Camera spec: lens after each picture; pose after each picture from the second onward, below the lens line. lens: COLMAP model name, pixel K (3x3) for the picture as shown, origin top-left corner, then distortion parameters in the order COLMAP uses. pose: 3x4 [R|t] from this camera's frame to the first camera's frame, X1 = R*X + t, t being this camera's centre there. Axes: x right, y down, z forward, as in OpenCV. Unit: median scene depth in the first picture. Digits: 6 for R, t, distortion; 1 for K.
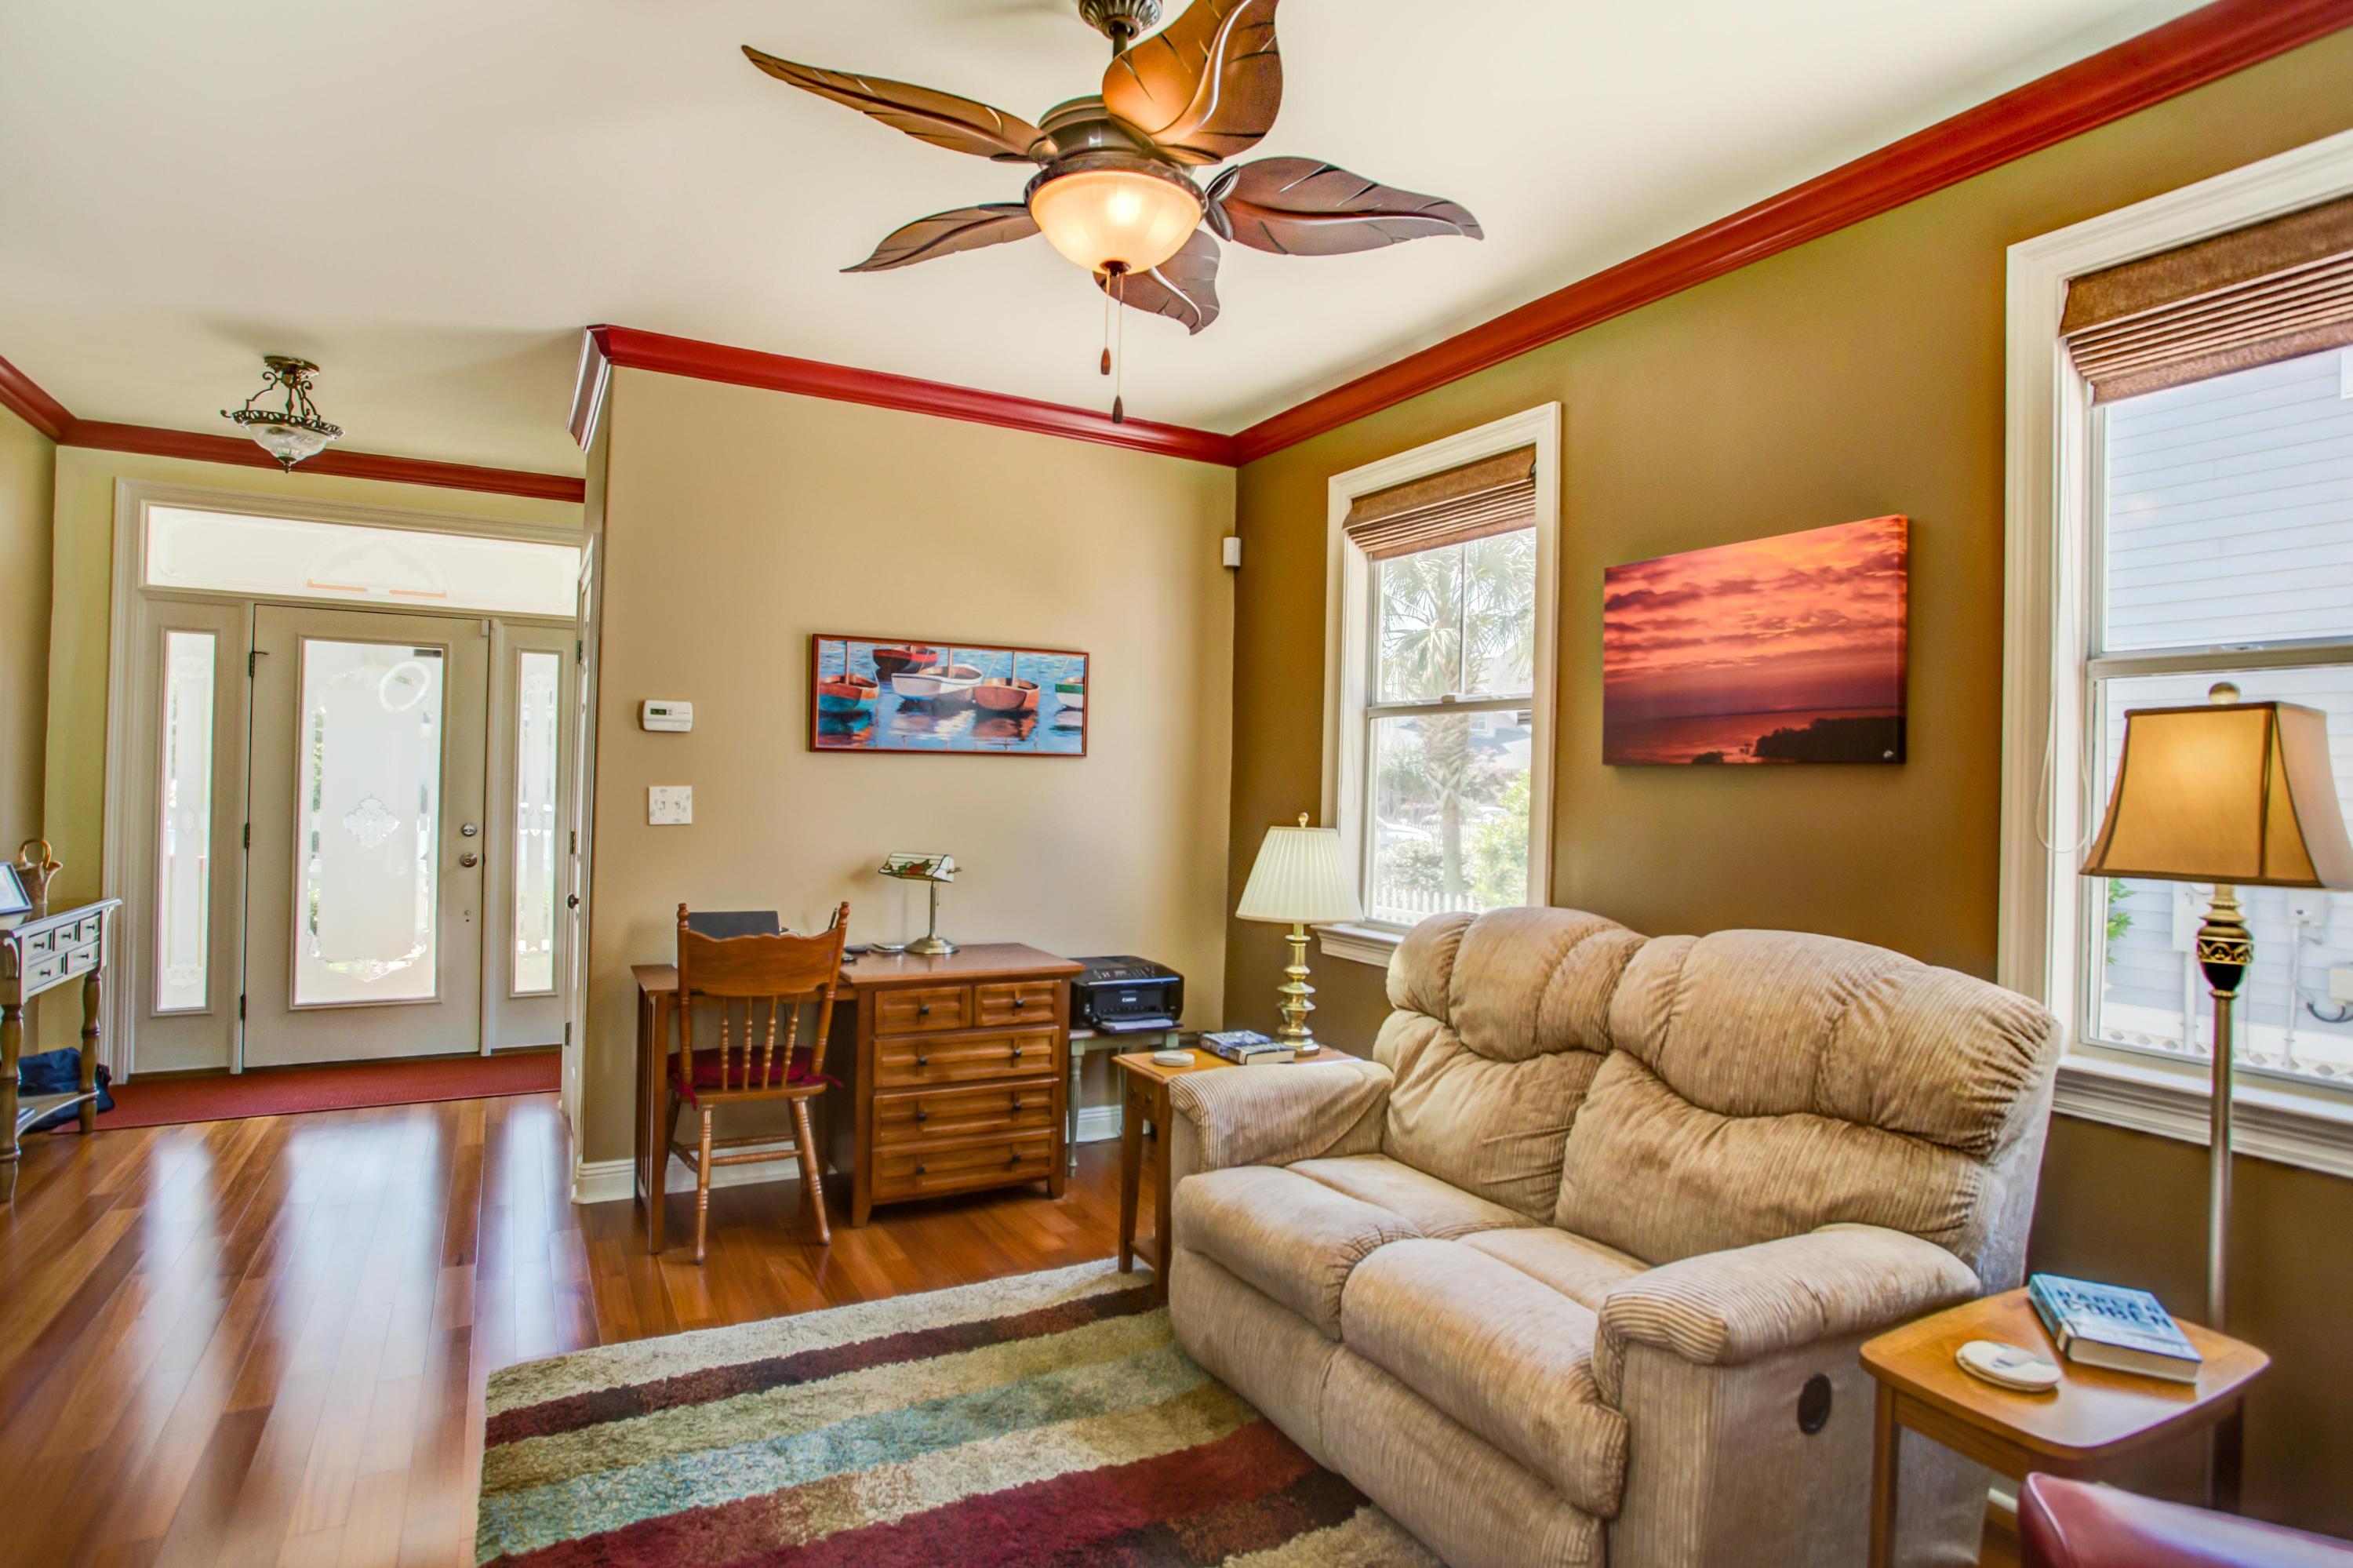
lens RADIAL K [[1233.5, 0, 1171.9], [0, 1233.5, 773.6], [0, 0, 1]] dist [-0.074070, 0.040925]
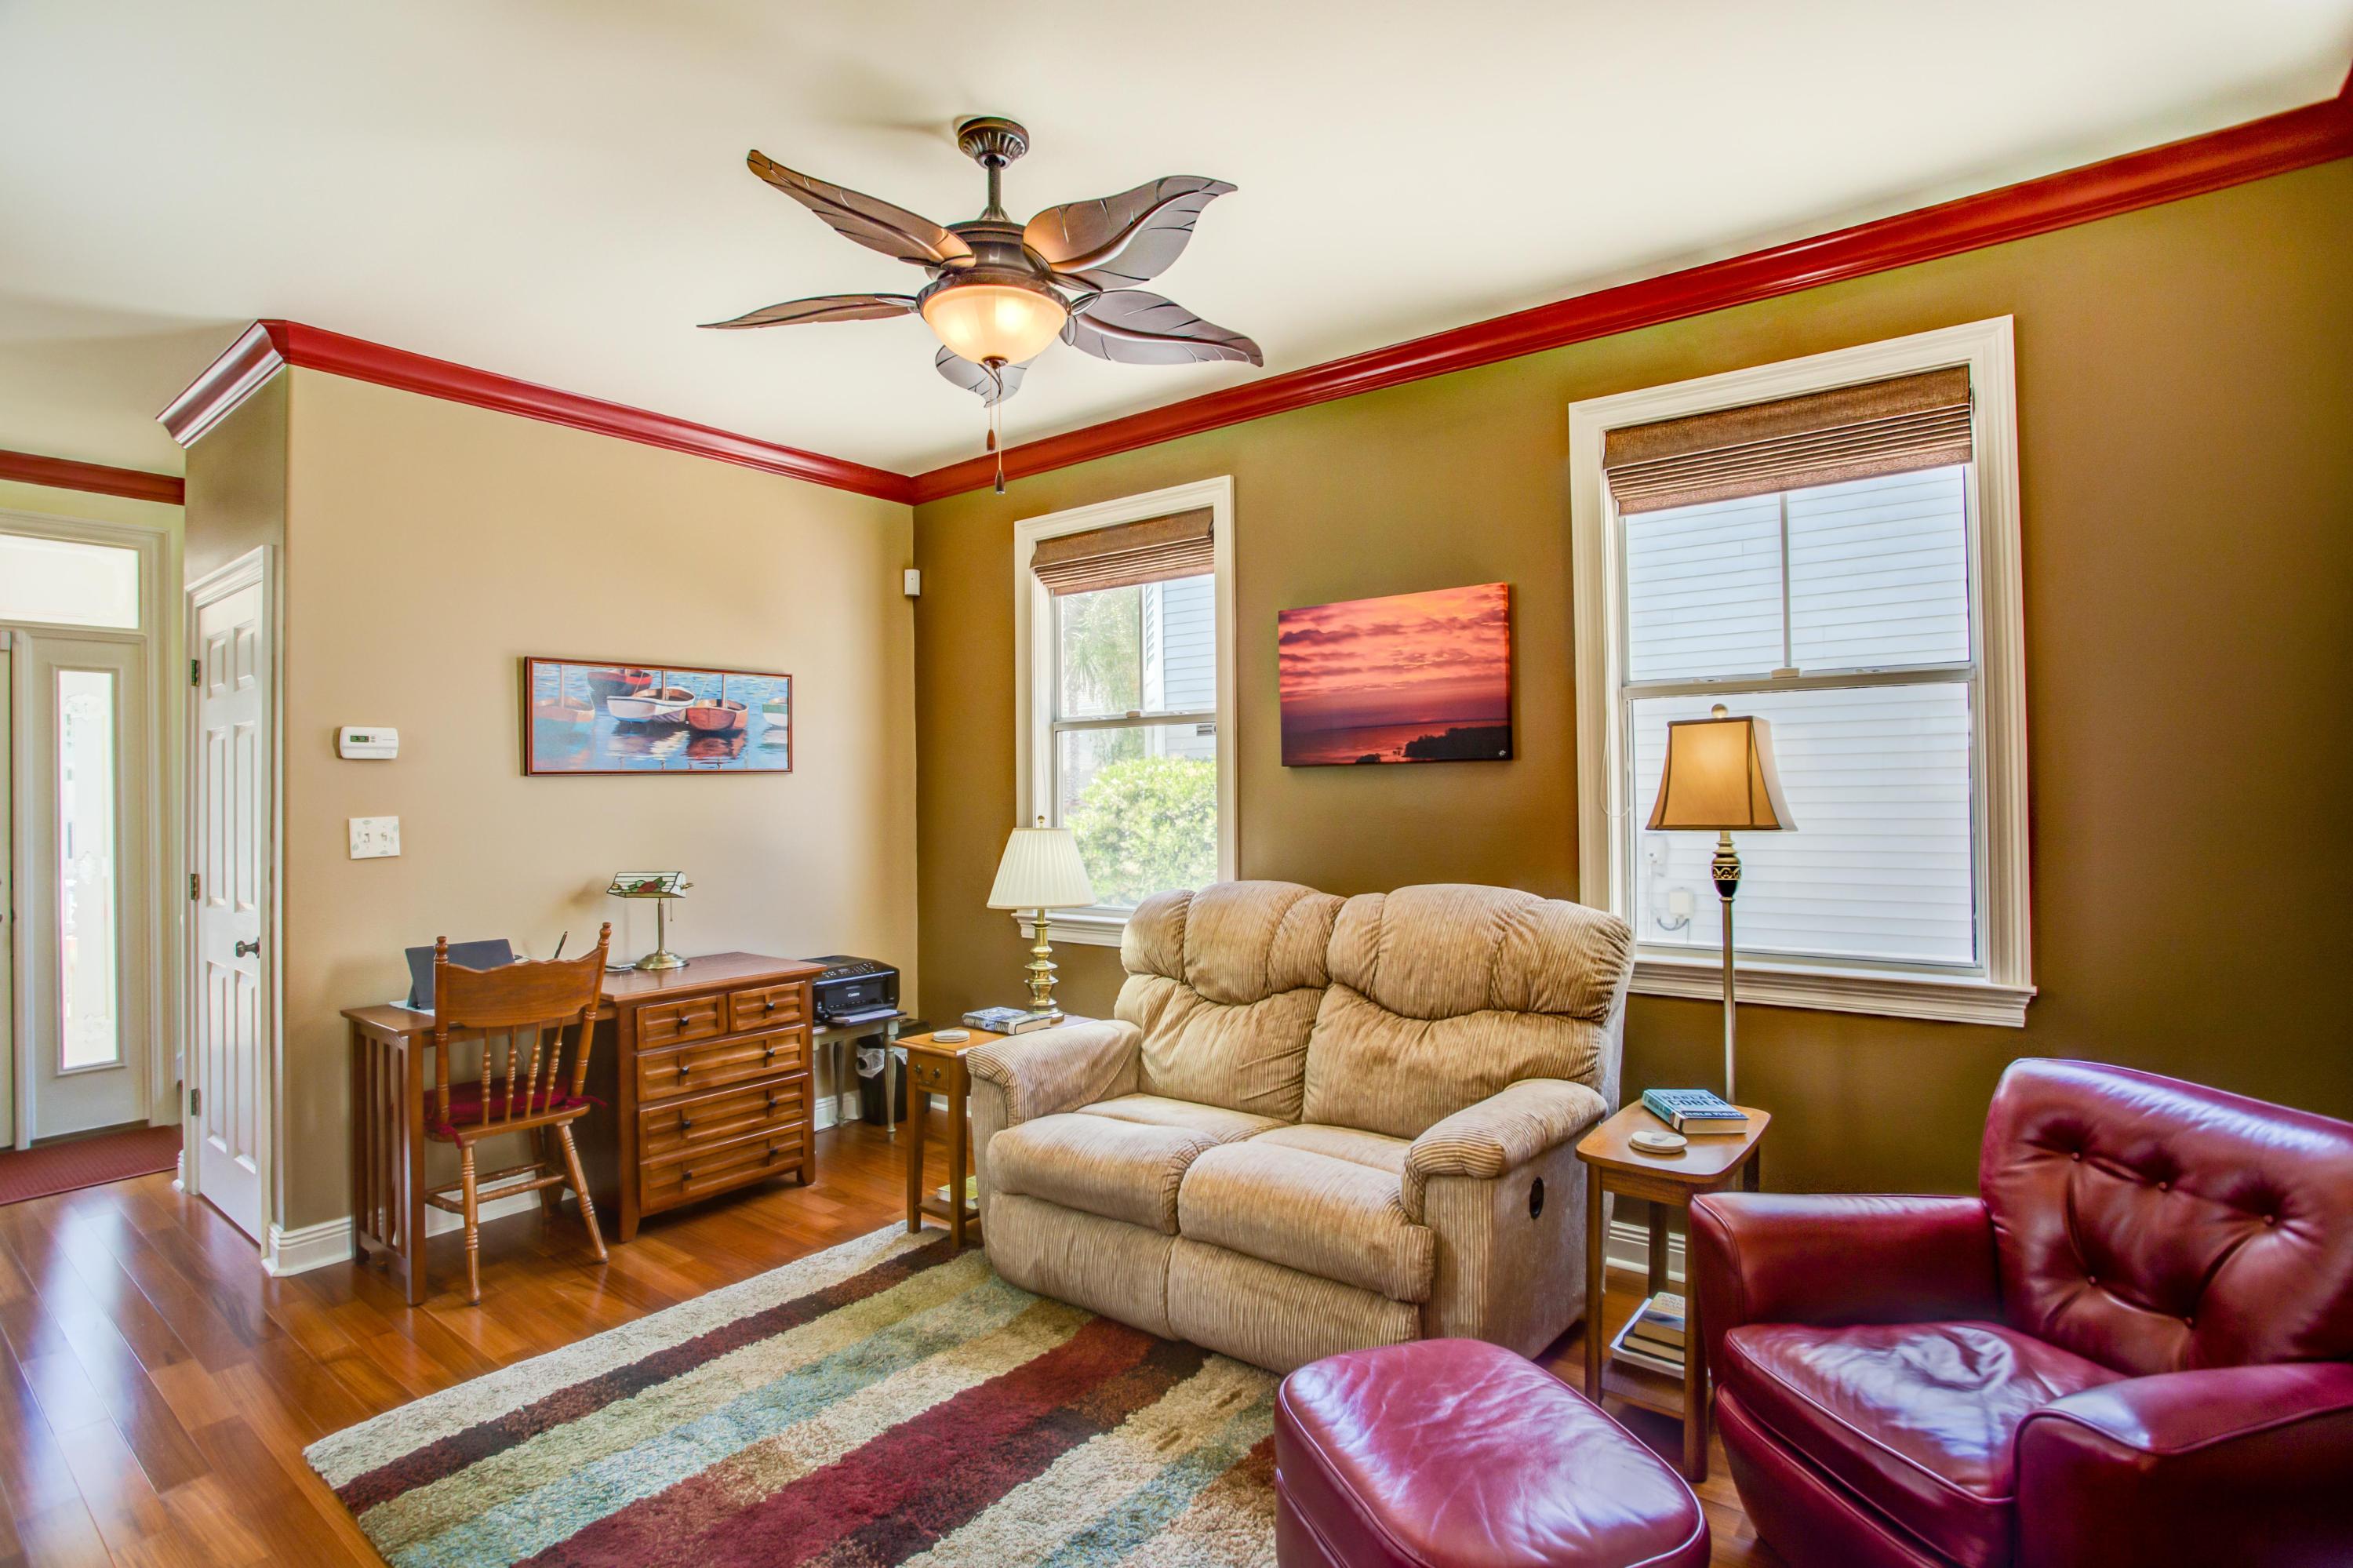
lens RADIAL K [[1162.2, 0, 1183.6], [0, 1162.2, 774.5], [0, 0, 1]] dist [-0.089067, 0.052129]
pose [[0.915925, -0.031843, 0.400084, -0.253000], [0.032867, 0.999450, 0.004304, -0.008028], [-0.400001, 0.009208, 0.916469, -0.071560]]
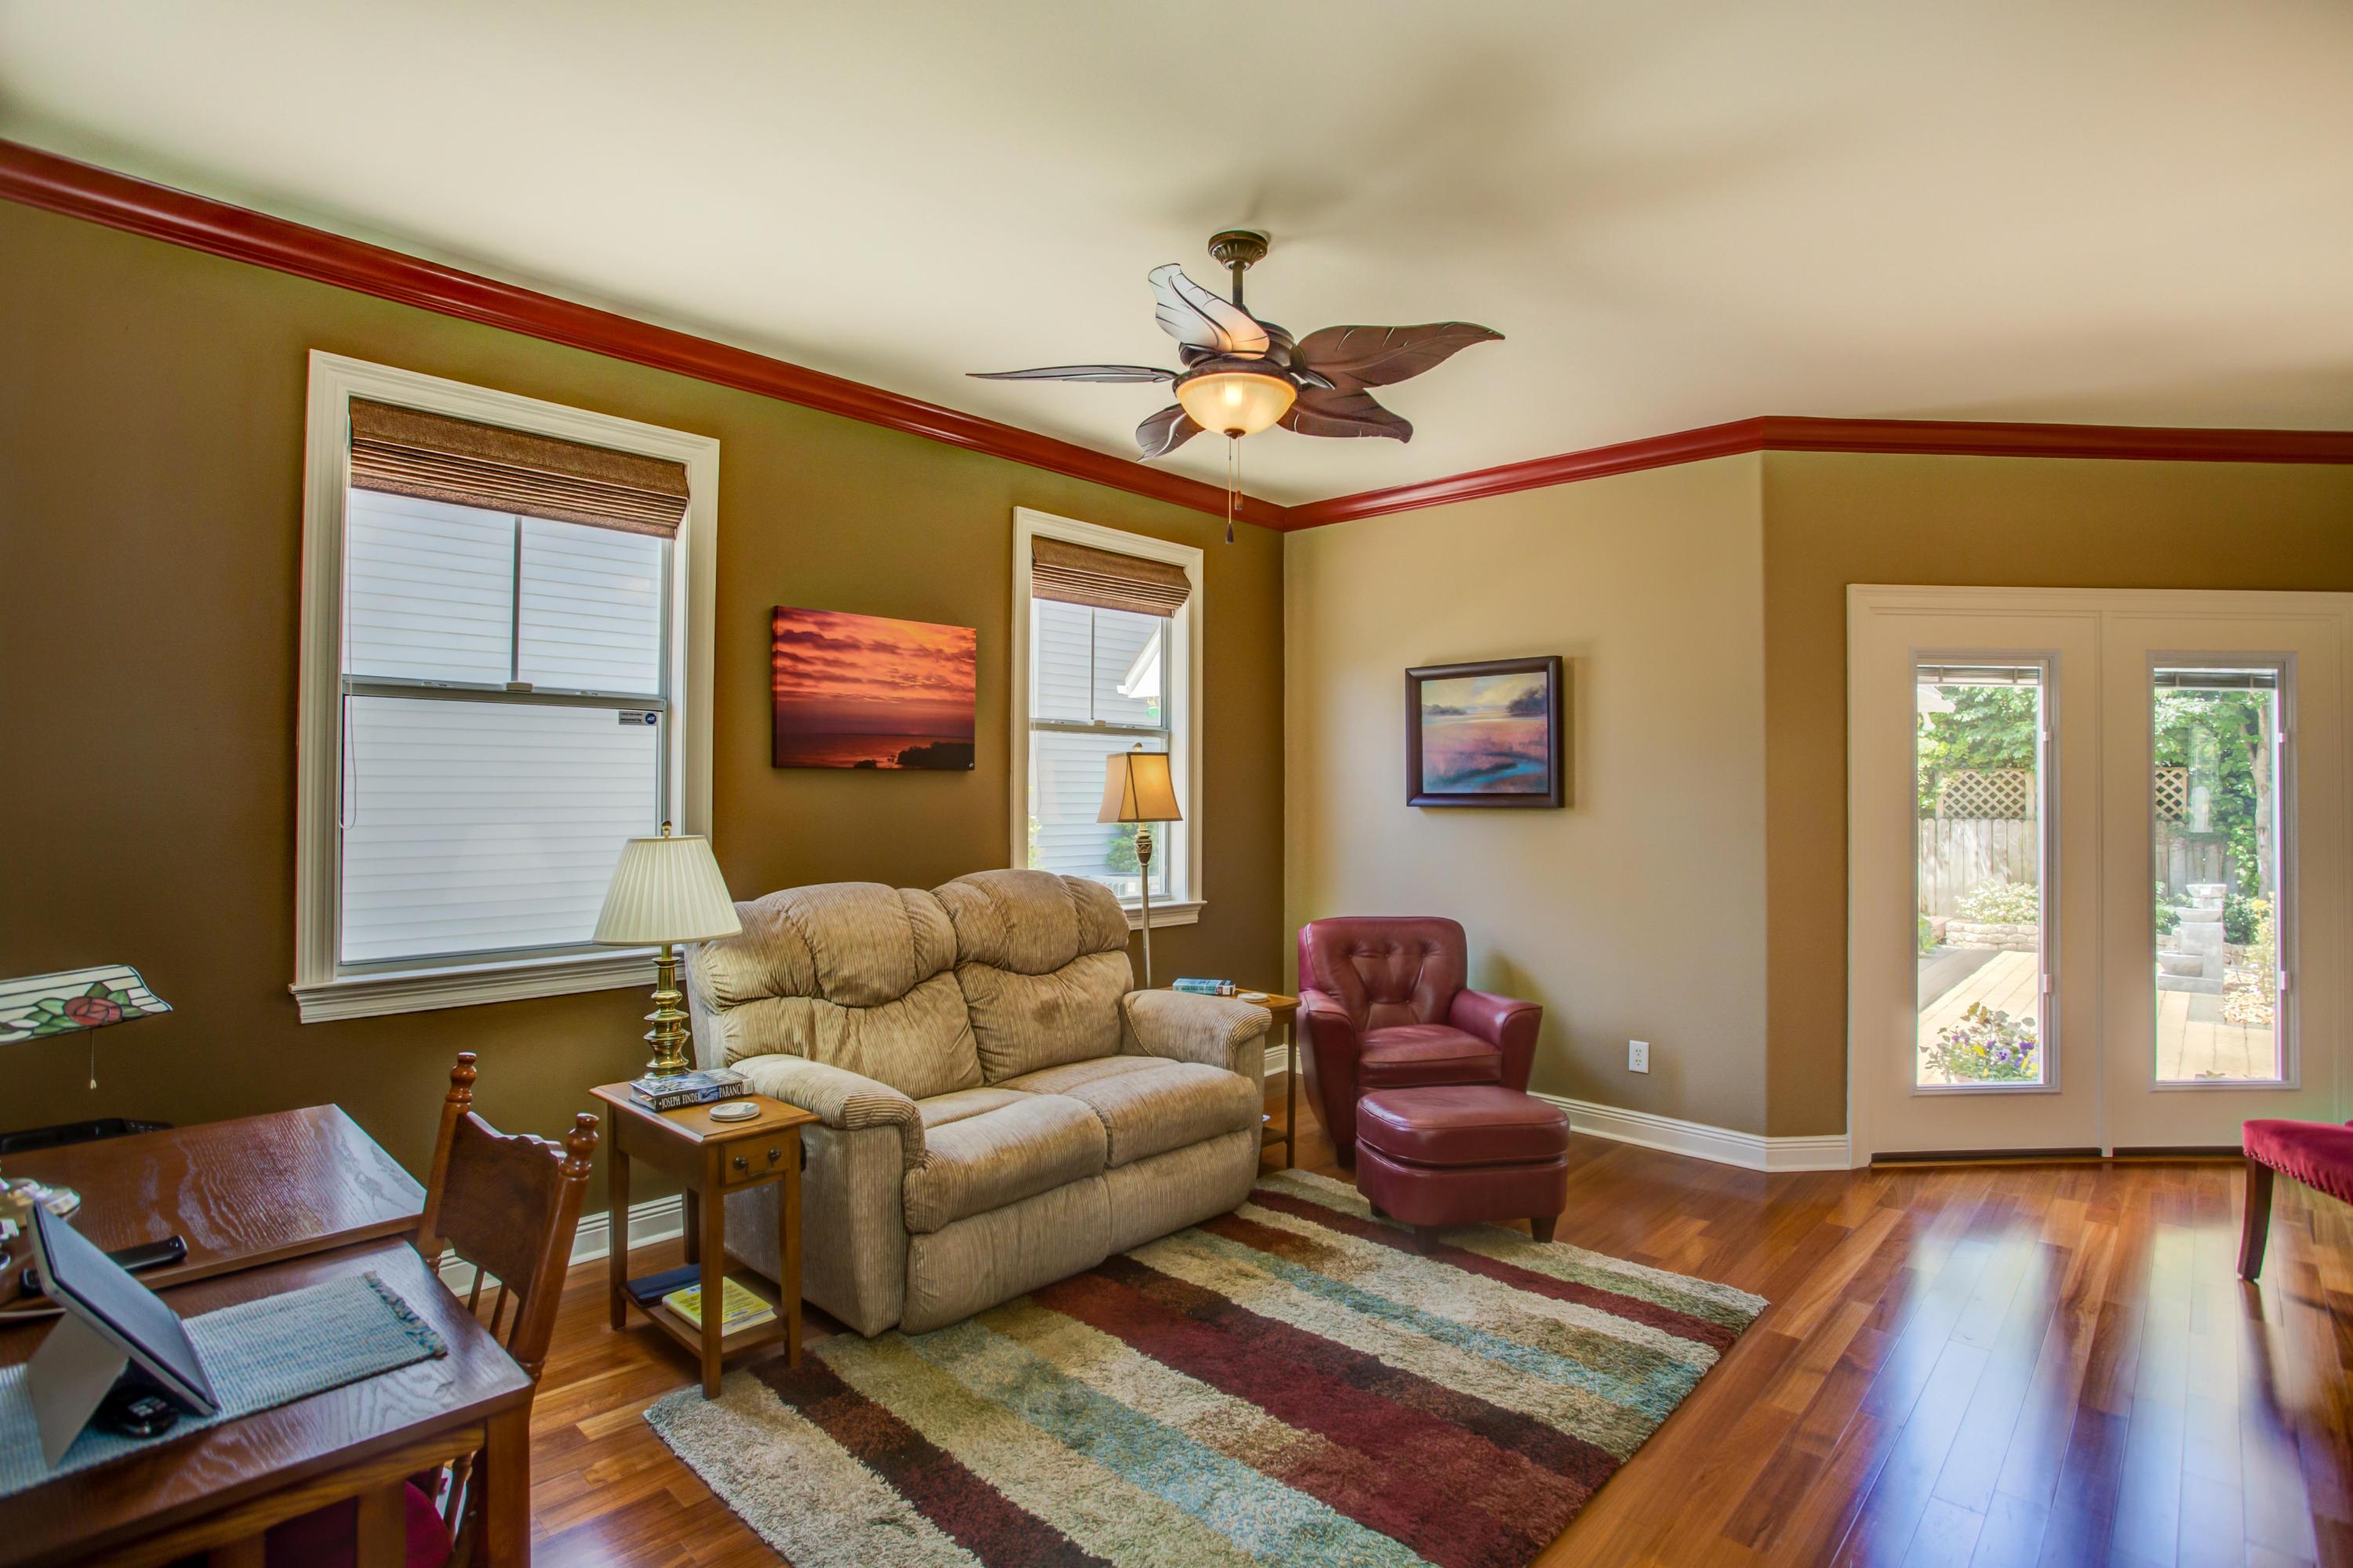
lens RADIAL K [[1162.2, 0, 1183.6], [0, 1162.2, 774.5], [0, 0, 1]] dist [-0.089067, 0.052129]
pose [[-0.306120, -0.009507, 0.951945, -0.980984], [-0.018943, 0.999813, 0.003894, -0.013475], [-0.951804, -0.016840, -0.306243, 1.093170]]
